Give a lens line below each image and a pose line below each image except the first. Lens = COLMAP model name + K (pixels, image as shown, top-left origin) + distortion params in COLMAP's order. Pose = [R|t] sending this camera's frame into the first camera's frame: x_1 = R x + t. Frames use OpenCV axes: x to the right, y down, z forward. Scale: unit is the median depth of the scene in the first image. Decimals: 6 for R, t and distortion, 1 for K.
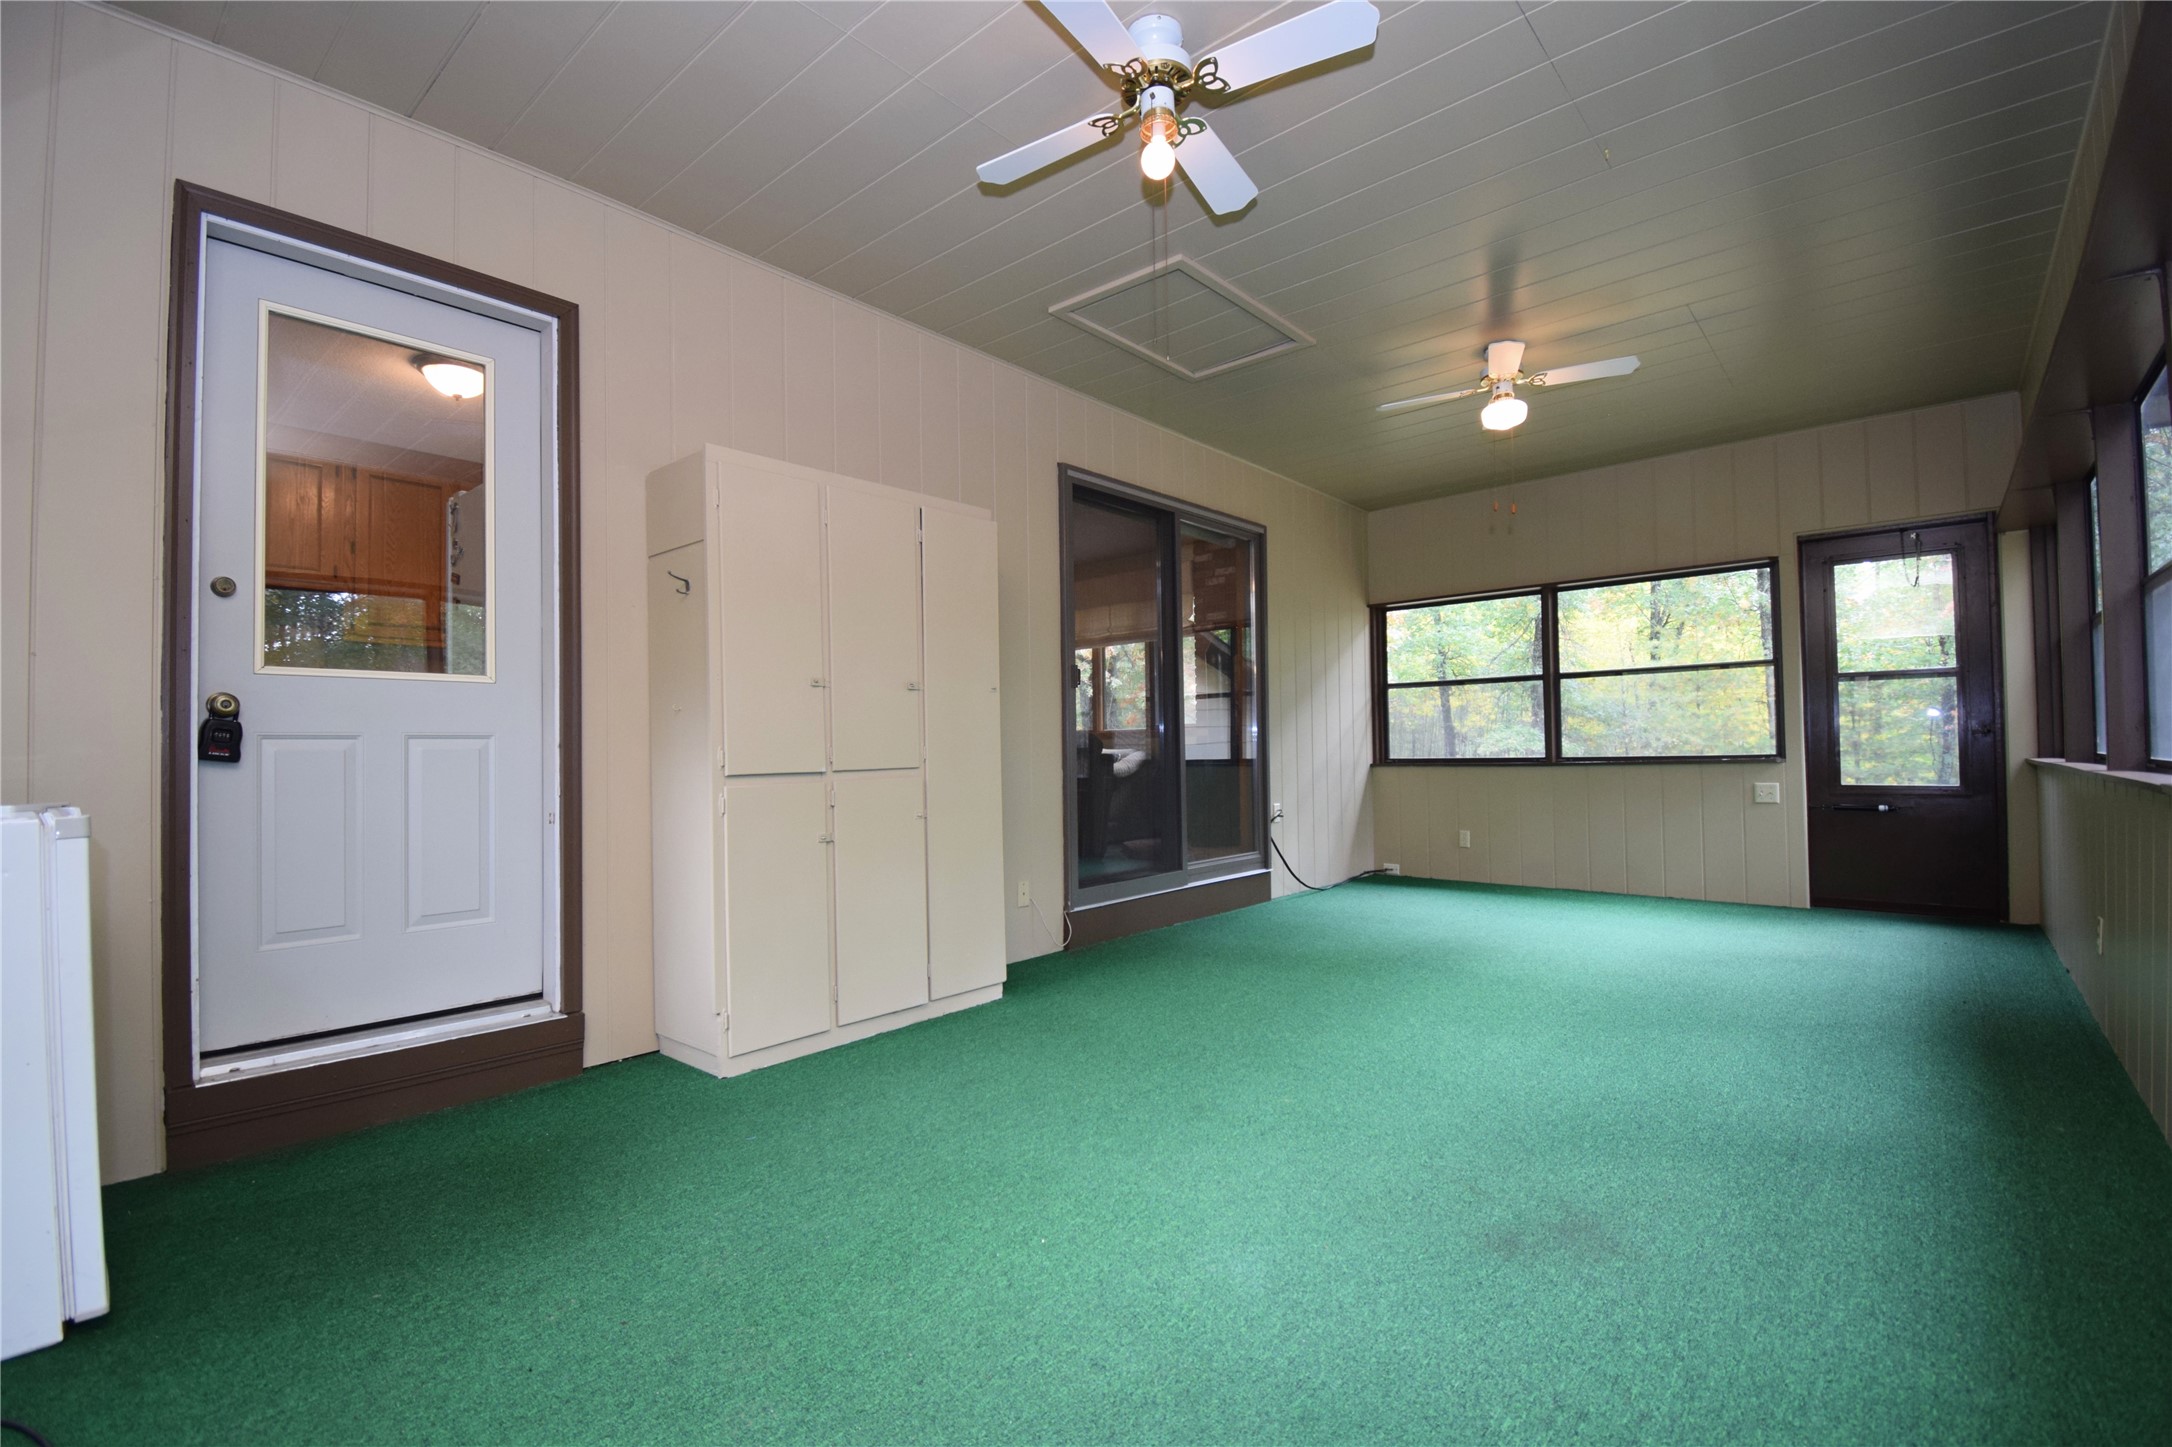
lens RADIAL K [[963.3, 0, 1092.0], [0, 963.3, 722.9], [0, 0, 1]] dist [0.011497, -0.019329]
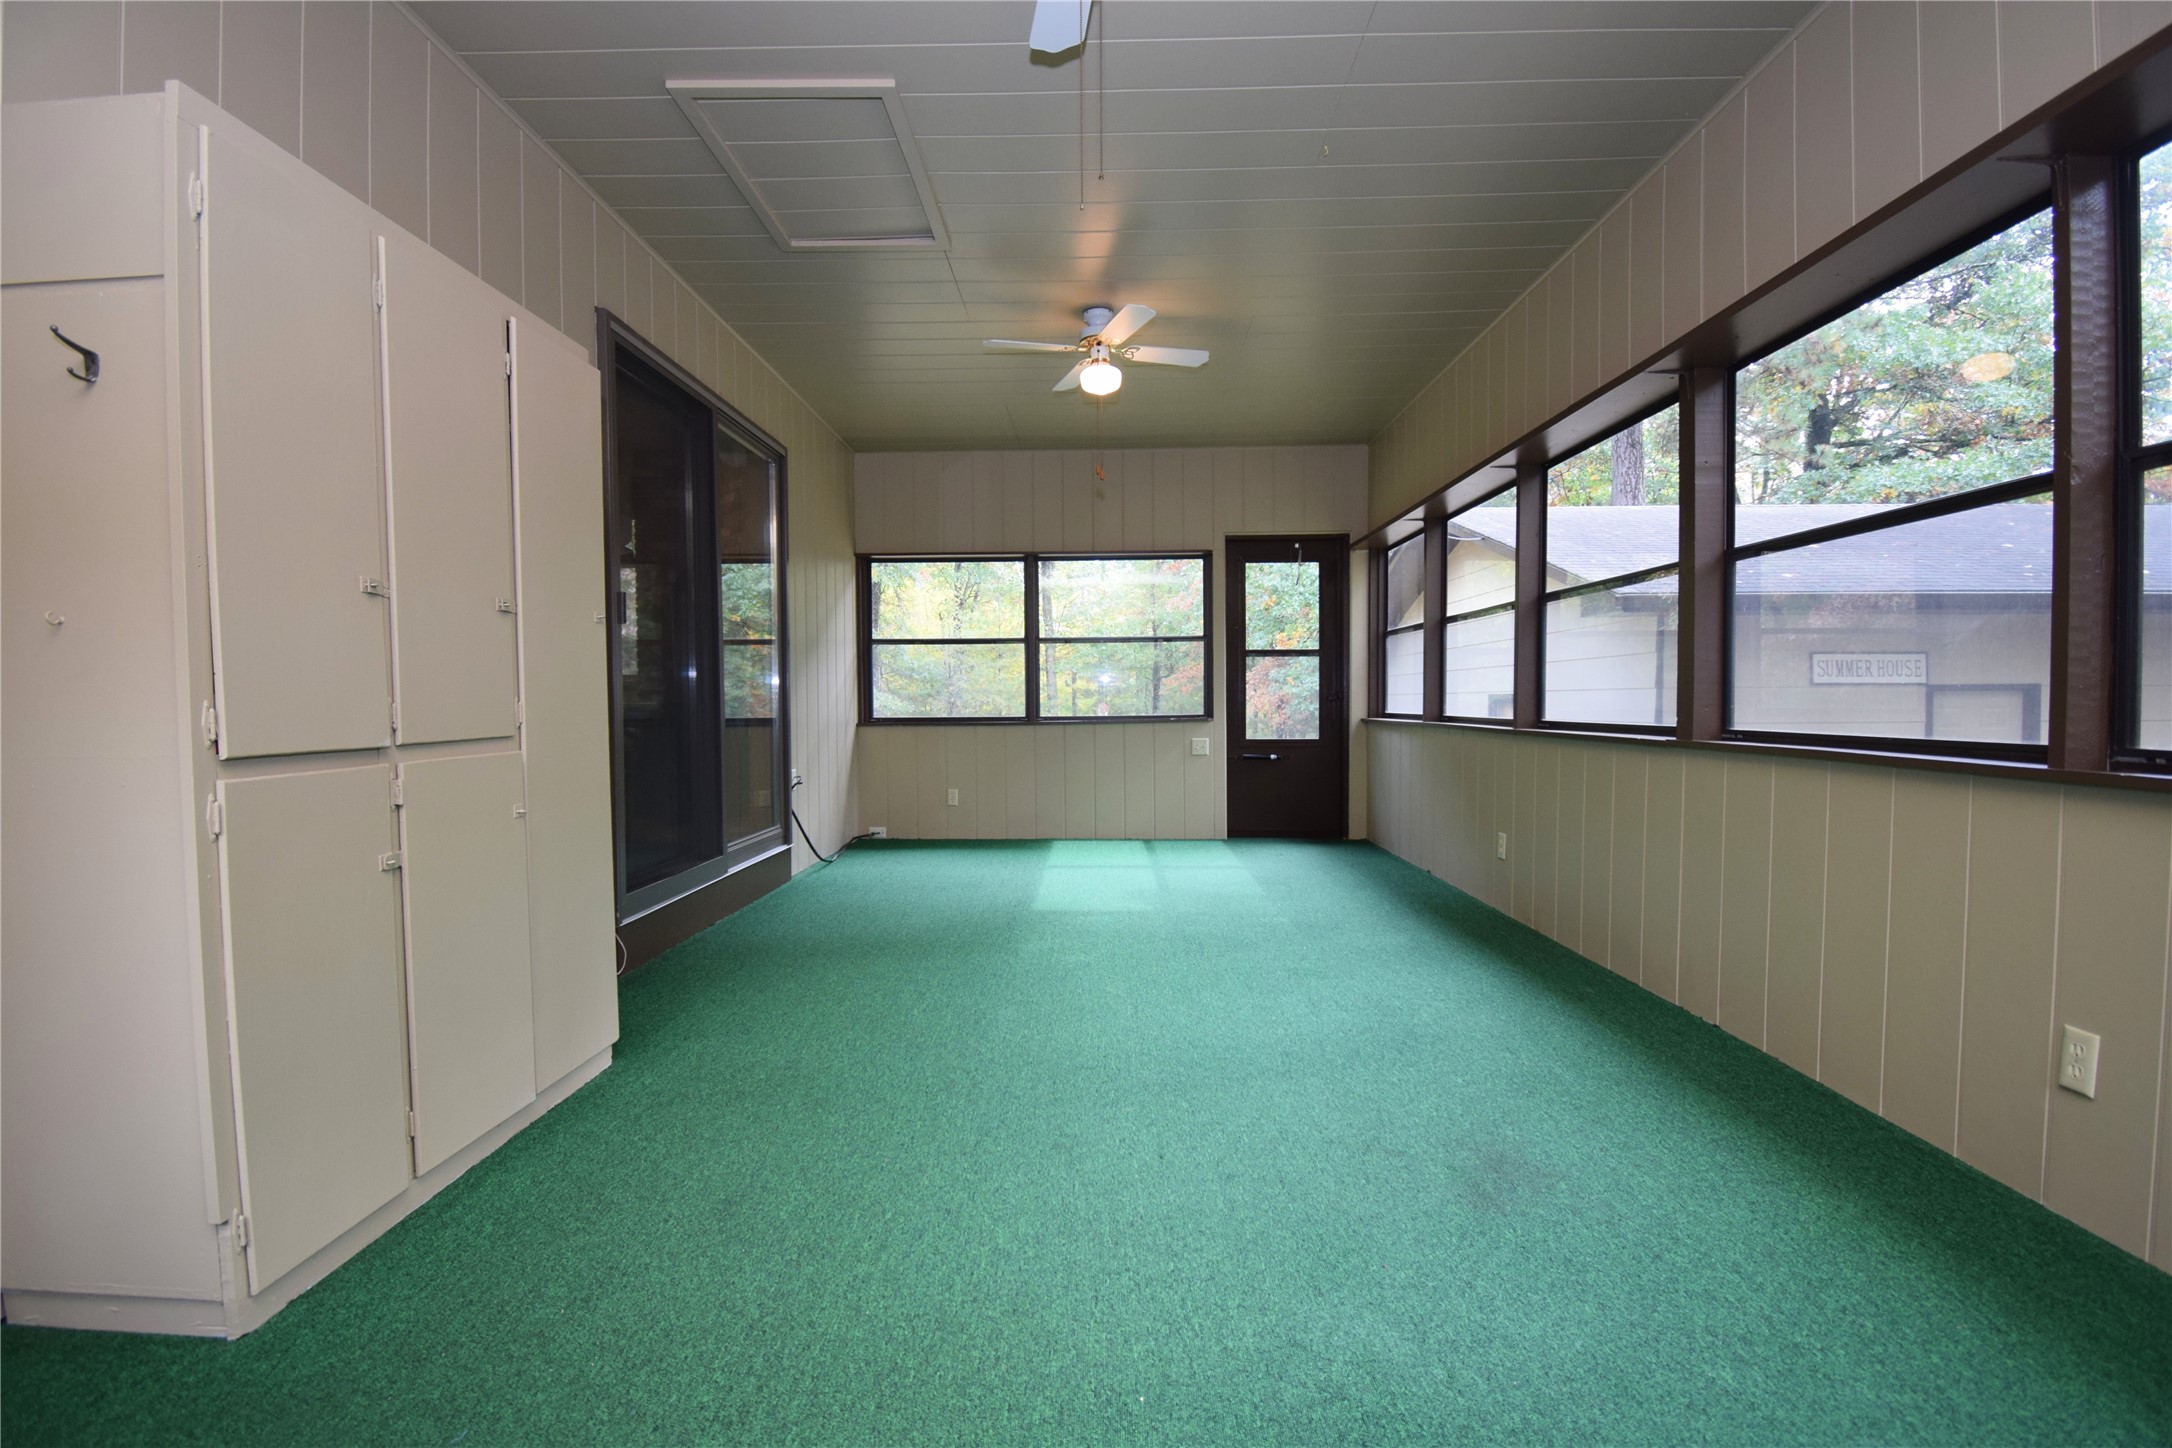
lens RADIAL K [[963.3, 0, 1105.6], [0, 963.3, 728.8], [0, 0, 1]] dist [0.011497, -0.019329]
pose [[0.768617, -0.007495, 0.639665, -0.168926], [-0.024747, 0.998835, 0.041439, 0.003177], [-0.639230, -0.047680, 0.767536, 0.157938]]
